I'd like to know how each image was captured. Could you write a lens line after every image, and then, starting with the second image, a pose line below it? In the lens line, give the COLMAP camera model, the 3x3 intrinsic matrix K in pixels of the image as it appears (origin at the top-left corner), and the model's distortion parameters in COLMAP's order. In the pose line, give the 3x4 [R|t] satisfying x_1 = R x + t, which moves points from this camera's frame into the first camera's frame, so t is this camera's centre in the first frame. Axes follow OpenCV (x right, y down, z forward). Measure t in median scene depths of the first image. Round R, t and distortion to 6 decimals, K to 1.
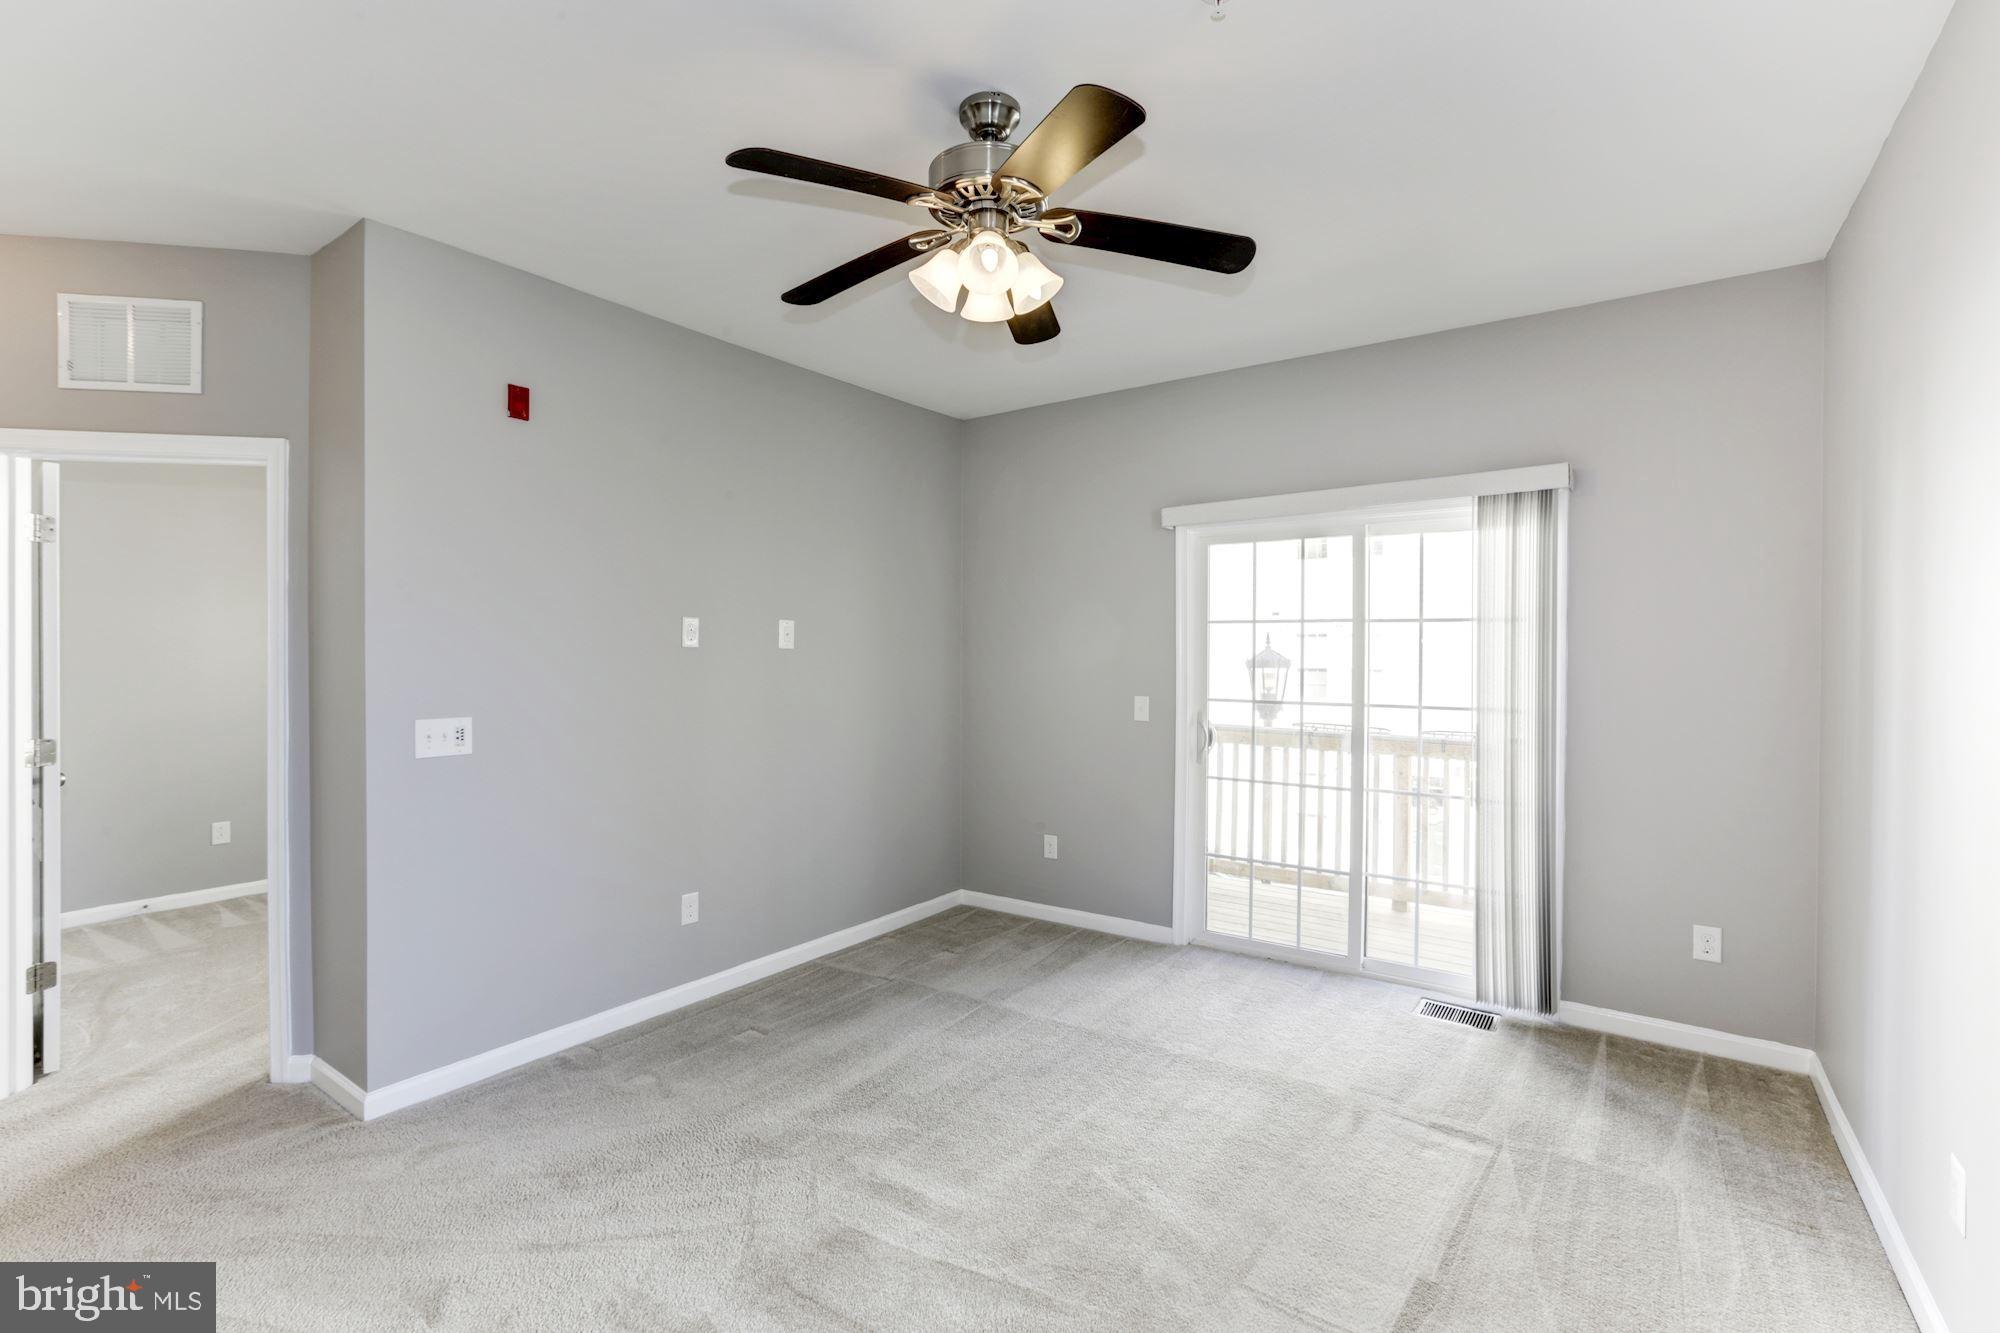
lens RADIAL K [[895.6, 0, 992.7], [0, 895.6, 658.7], [0, 0, 1]] dist [-0.030971, 0.016980]
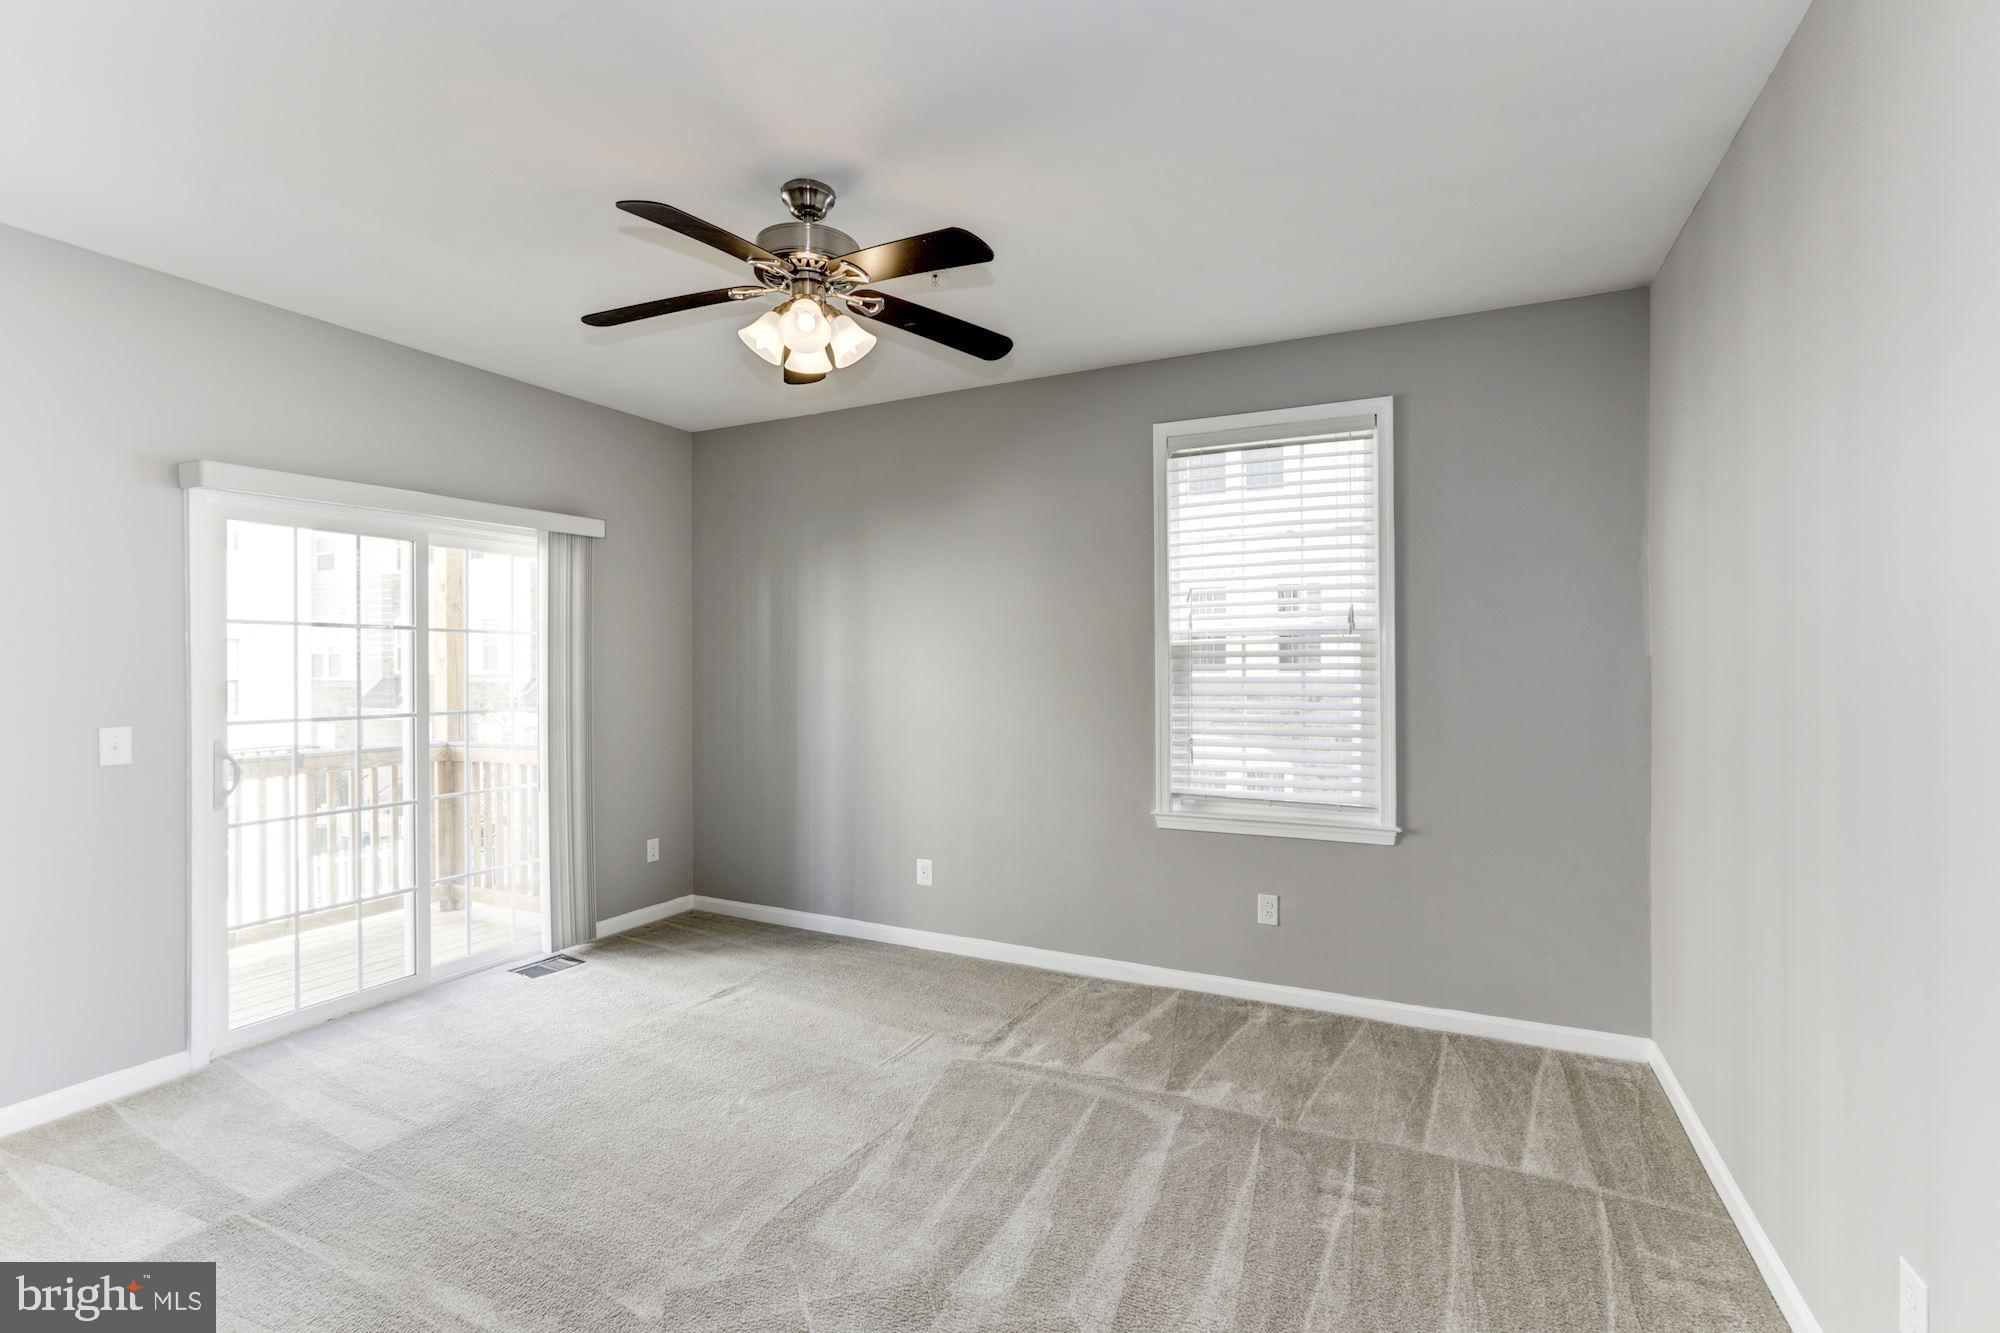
lens RADIAL K [[895.6, 0, 993.5], [0, 895.6, 655.9], [0, 0, 1]] dist [-0.030971, 0.016980]
pose [[-0.156708, 0.006000, 0.987627, -0.639427], [0.007813, 0.999958, -0.004836, -0.002923], [-0.987614, 0.006959, -0.156749, 0.512094]]
